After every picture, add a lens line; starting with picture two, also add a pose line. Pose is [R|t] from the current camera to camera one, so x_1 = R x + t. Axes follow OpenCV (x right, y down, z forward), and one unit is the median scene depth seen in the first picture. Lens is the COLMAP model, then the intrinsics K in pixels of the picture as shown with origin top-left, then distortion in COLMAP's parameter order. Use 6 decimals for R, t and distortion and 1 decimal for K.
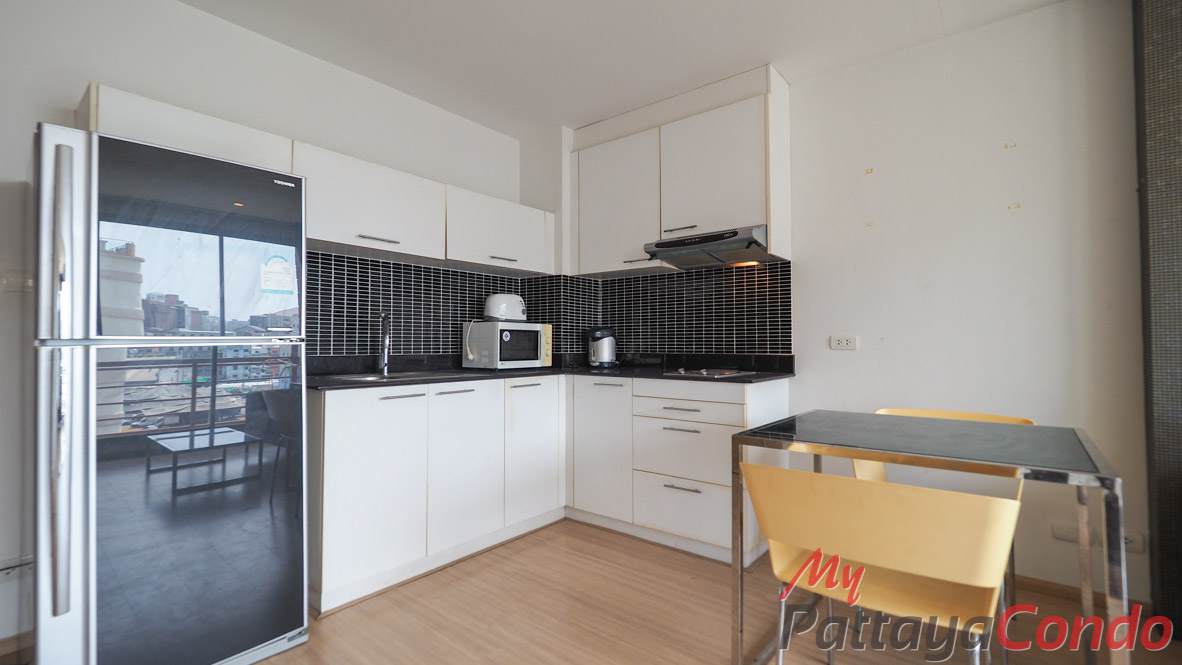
lens RADIAL K [[521.2, 0, 591.0], [0, 521.2, 332.5], [0, 0, 1]] dist [-0.005387, -0.000445]
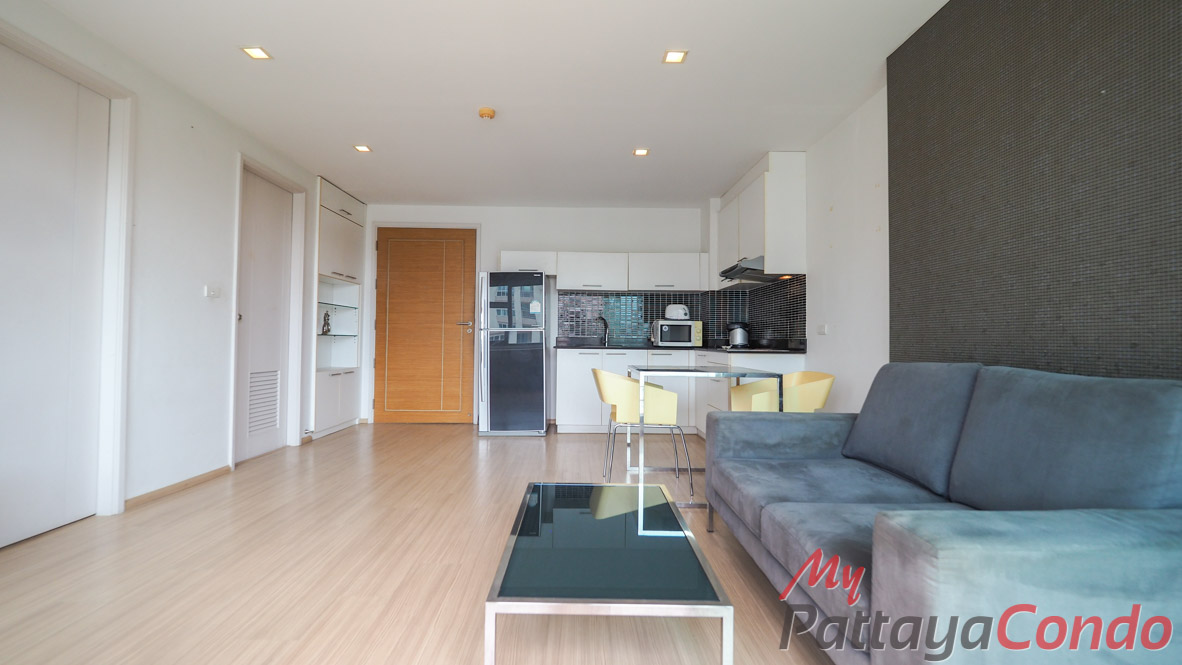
lens RADIAL K [[521.2, 0, 591.0], [0, 521.2, 332.5], [0, 0, 1]] dist [-0.005387, -0.000445]
pose [[0.648360, -0.007860, -0.761293, 0.983144], [0.008548, 0.999959, -0.003043, 0.023374], [0.761286, -0.004535, 0.648401, -0.354407]]
